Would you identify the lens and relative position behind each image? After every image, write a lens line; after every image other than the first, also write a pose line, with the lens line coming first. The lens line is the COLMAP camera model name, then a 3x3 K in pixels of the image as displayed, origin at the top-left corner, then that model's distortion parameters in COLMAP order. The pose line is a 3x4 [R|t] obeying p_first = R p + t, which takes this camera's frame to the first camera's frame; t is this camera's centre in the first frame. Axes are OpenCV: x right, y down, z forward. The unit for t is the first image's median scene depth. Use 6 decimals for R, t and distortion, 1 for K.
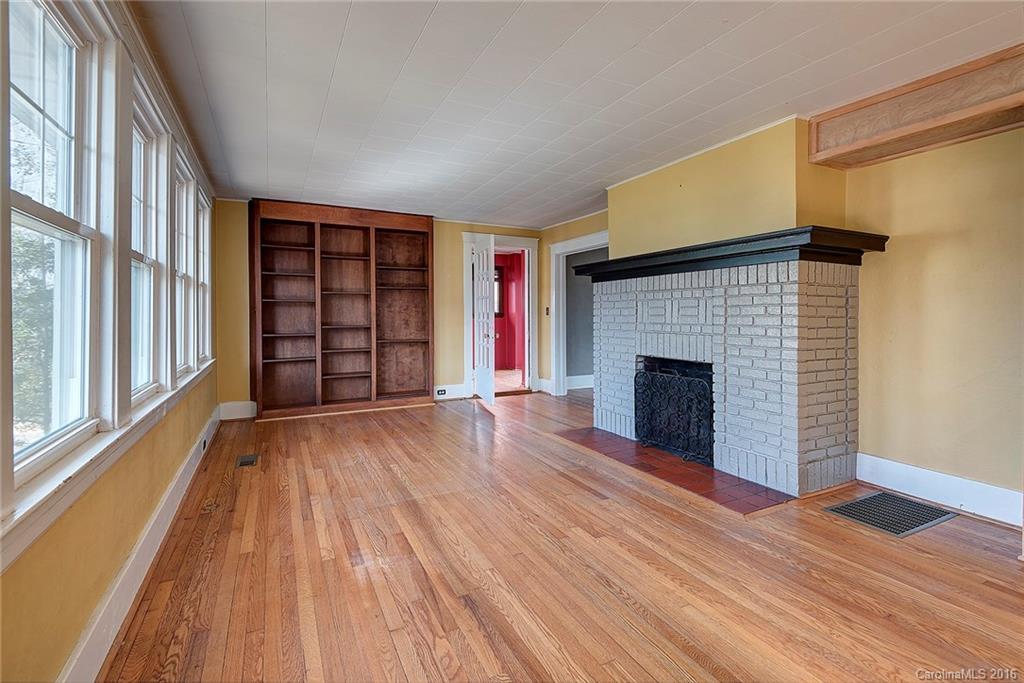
lens RADIAL K [[472.5, 0, 511.1], [0, 472.5, 335.1], [0, 0, 1]] dist [0.012626, -0.007015]
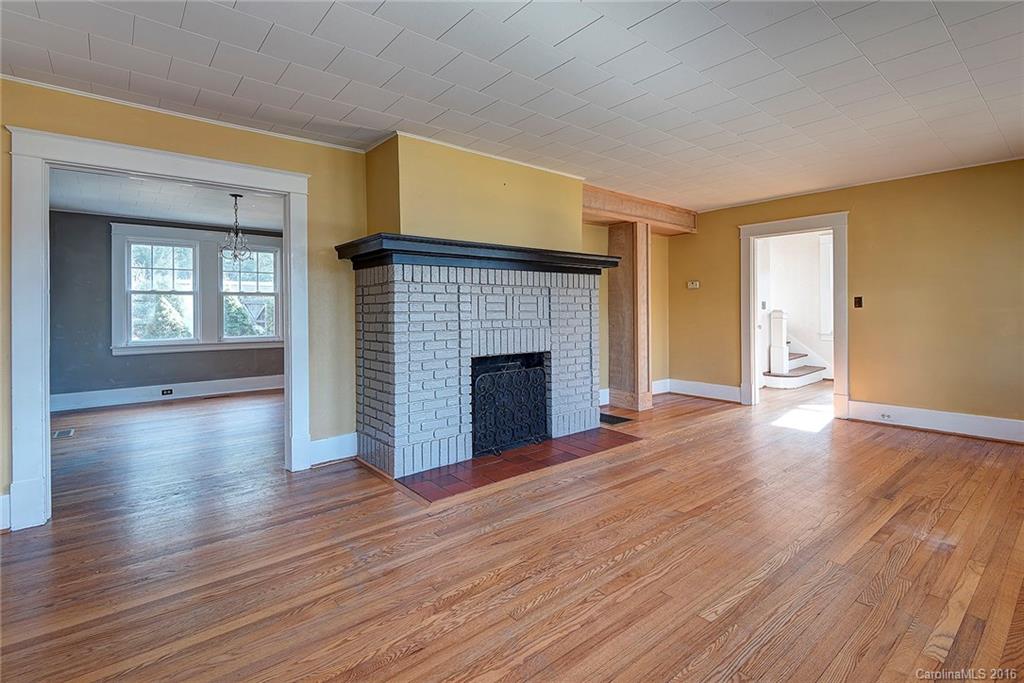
lens RADIAL K [[472.5, 0, 515.6], [0, 472.5, 309.6], [0, 0, 1]] dist [0.012626, -0.007015]
pose [[-0.216460, 0.005972, 0.976273, -0.567609], [0.047784, 0.998848, 0.004485, -0.042934], [-0.975121, 0.047621, -0.216496, 1.060296]]
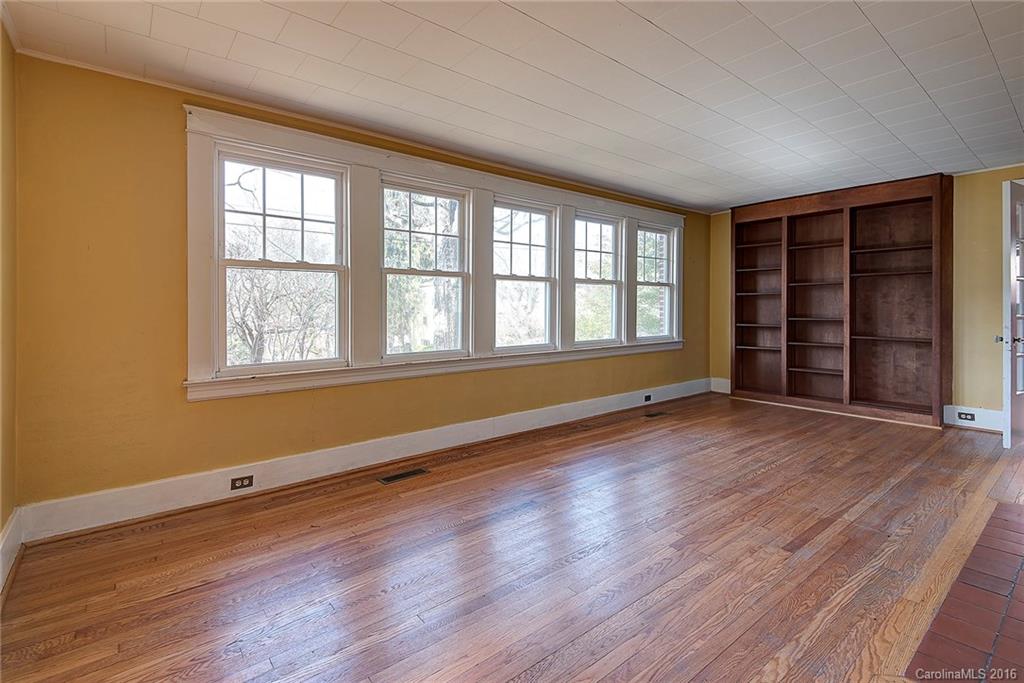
lens RADIAL K [[472.5, 0, 516.0], [0, 472.5, 313.8], [0, 0, 1]] dist [0.012626, -0.007015]
pose [[0.214050, 0.016263, -0.976687, 0.565889], [-0.041638, 0.999105, 0.007511, -0.013142], [0.975935, 0.039060, 0.214535, 0.268716]]
